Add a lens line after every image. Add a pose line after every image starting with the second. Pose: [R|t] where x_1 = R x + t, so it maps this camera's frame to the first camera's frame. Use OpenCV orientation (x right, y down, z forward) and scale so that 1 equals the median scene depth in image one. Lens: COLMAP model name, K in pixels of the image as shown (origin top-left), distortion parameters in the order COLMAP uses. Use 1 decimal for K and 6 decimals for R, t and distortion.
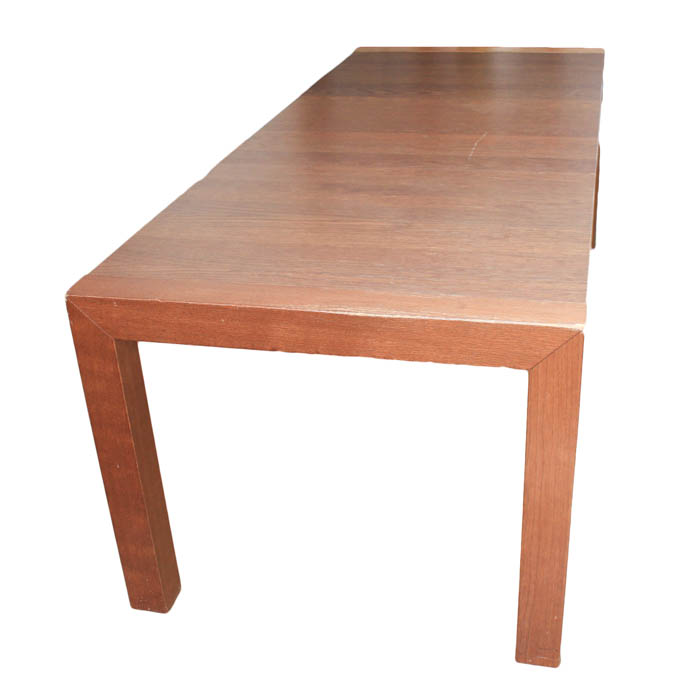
lens RADIAL K [[1009.8, 0, 350.3], [0, 1009.8, 350.5], [0, 0, 1]] dist [-0.076317, 0.000000]
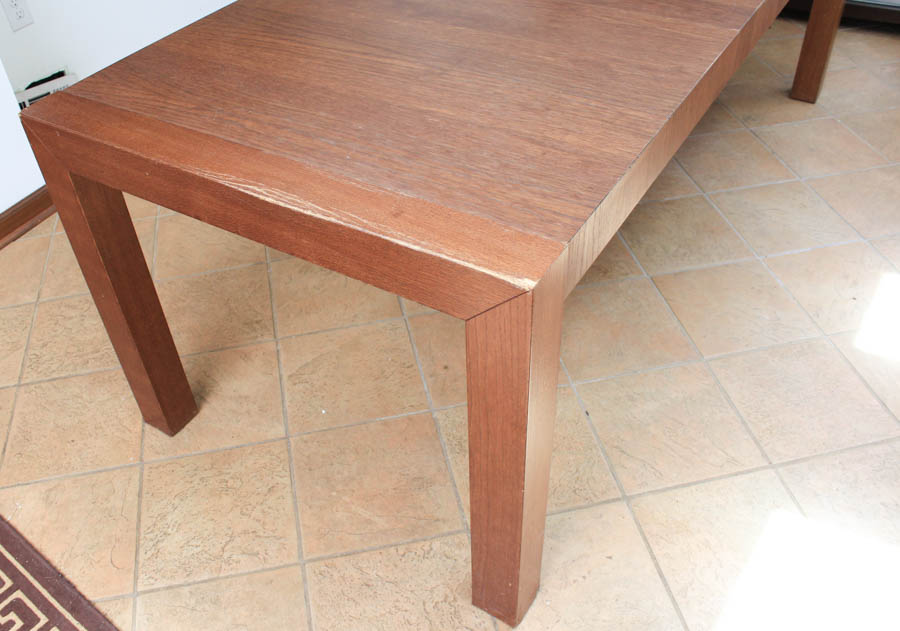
lens RADIAL K [[797.7, 0, 433.5], [0, 797.7, 306.9], [0, 0, 1]] dist [-0.106336, -0.000846]
pose [[0.939638, 0.215863, -0.265489, 0.269460], [-0.142152, 0.952035, 0.270964, -0.123806], [0.311246, -0.216868, 0.925254, 0.418509]]
